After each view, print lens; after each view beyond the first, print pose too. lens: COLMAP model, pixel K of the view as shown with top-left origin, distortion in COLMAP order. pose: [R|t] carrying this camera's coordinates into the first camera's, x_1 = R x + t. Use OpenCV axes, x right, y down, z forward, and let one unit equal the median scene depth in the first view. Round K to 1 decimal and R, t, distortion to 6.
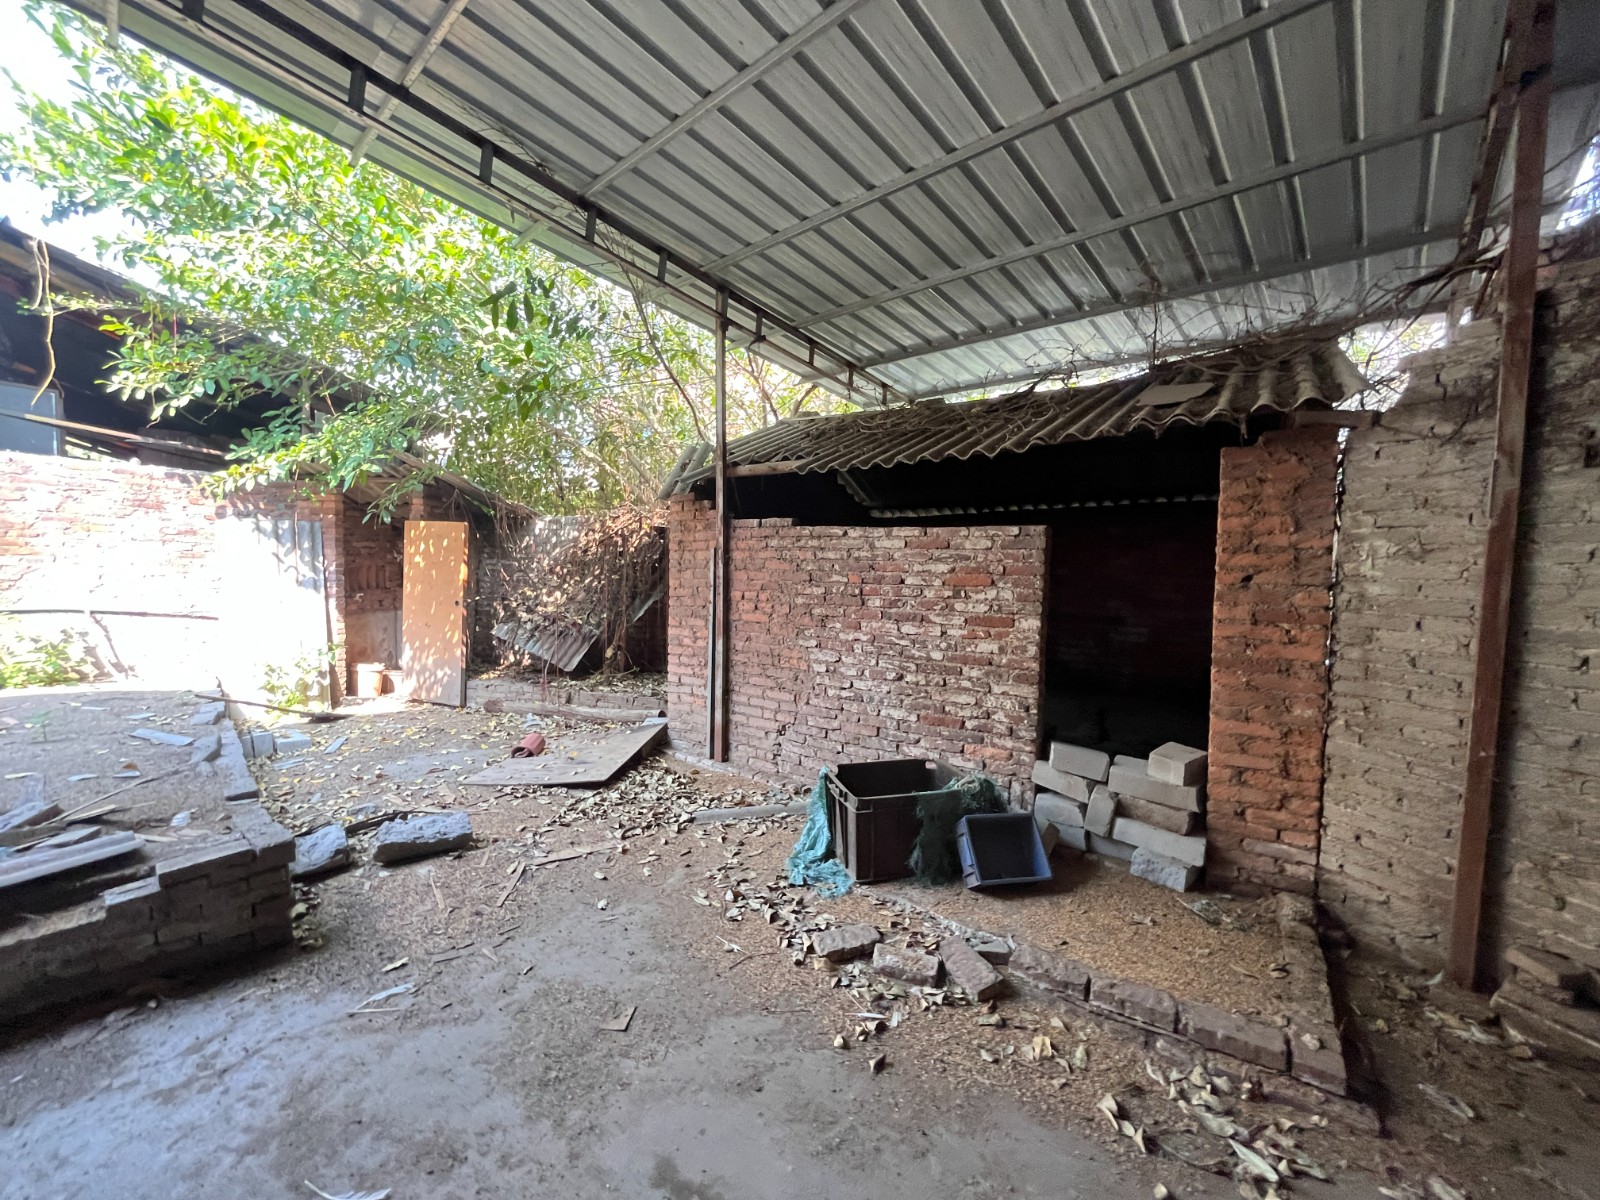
lens RADIAL K [[646.8, 0, 796.4], [0, 646.8, 602.2], [0, 0, 1]] dist [-0.000753, -0.000052]
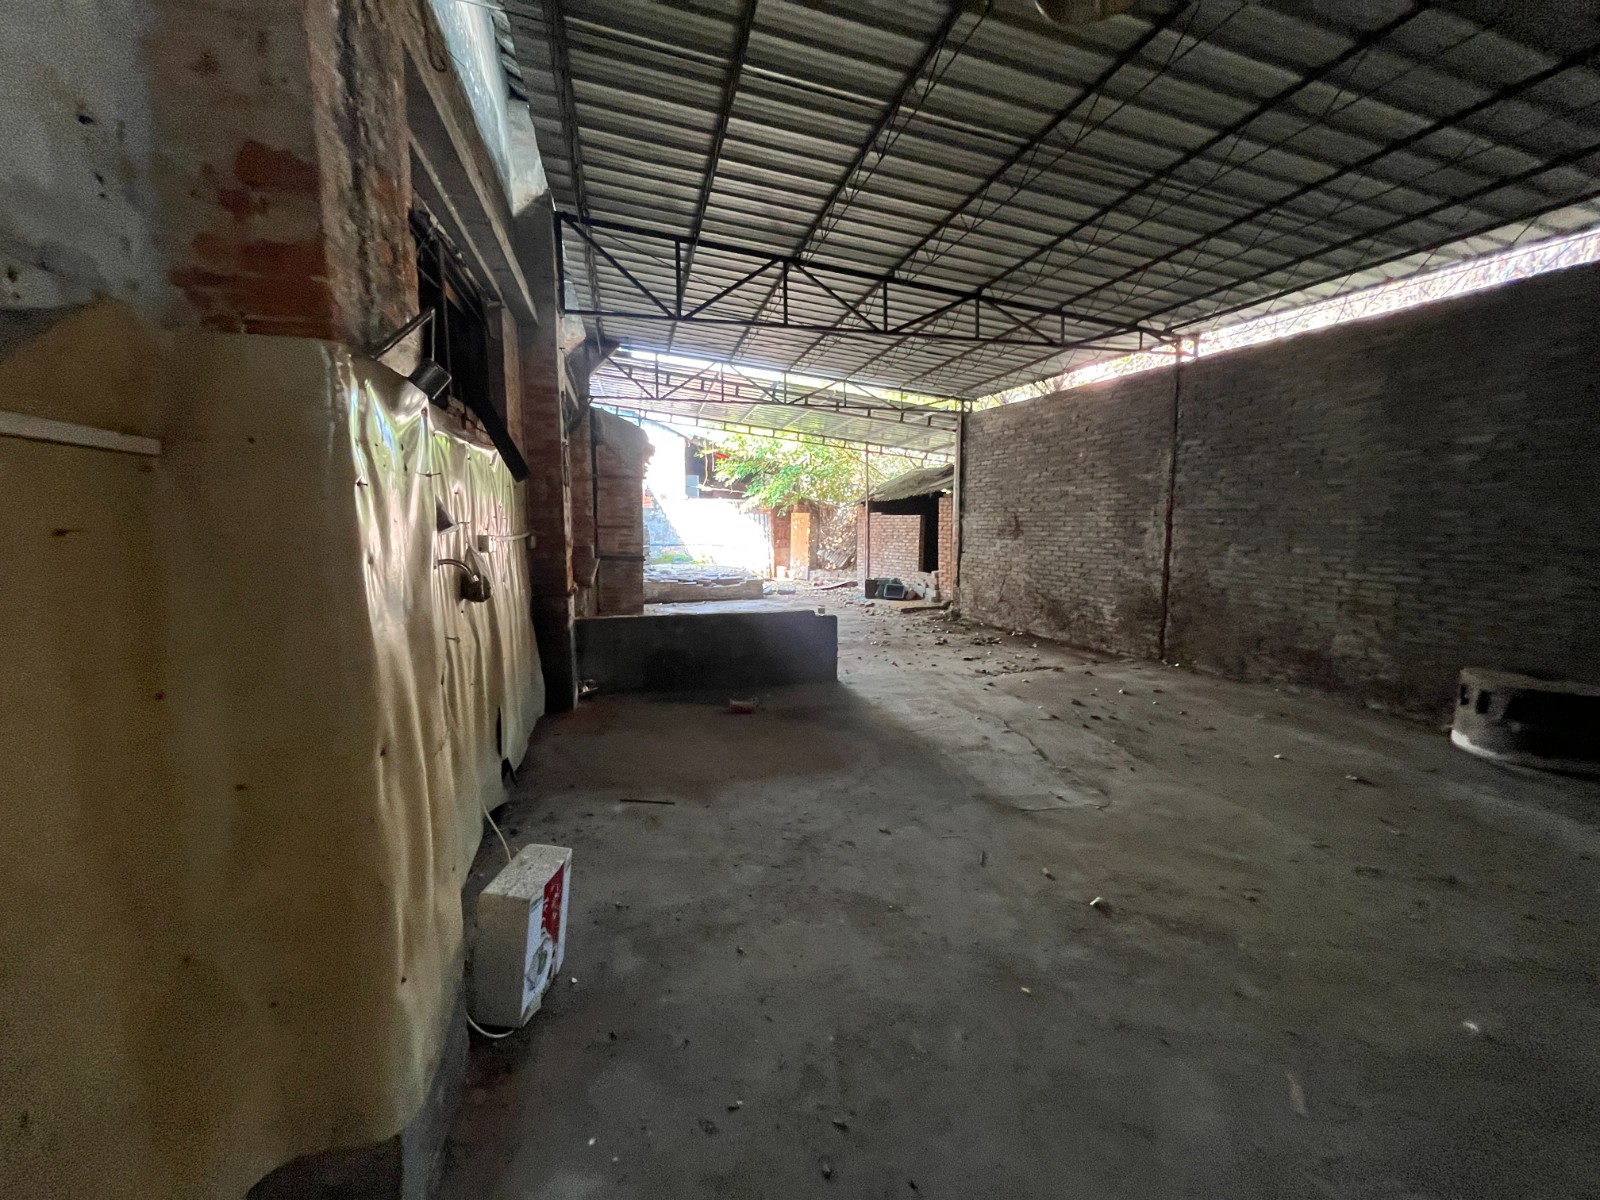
lens RADIAL K [[646.8, 0, 799.9], [0, 646.8, 600.8], [0, 0, 1]] dist [-0.000753, -0.000052]
pose [[0.838139, 0.039838, -0.544000, 0.965667], [-0.006270, 0.997967, 0.063423, 0.073884], [0.545421, -0.049746, 0.836685, -1.344715]]
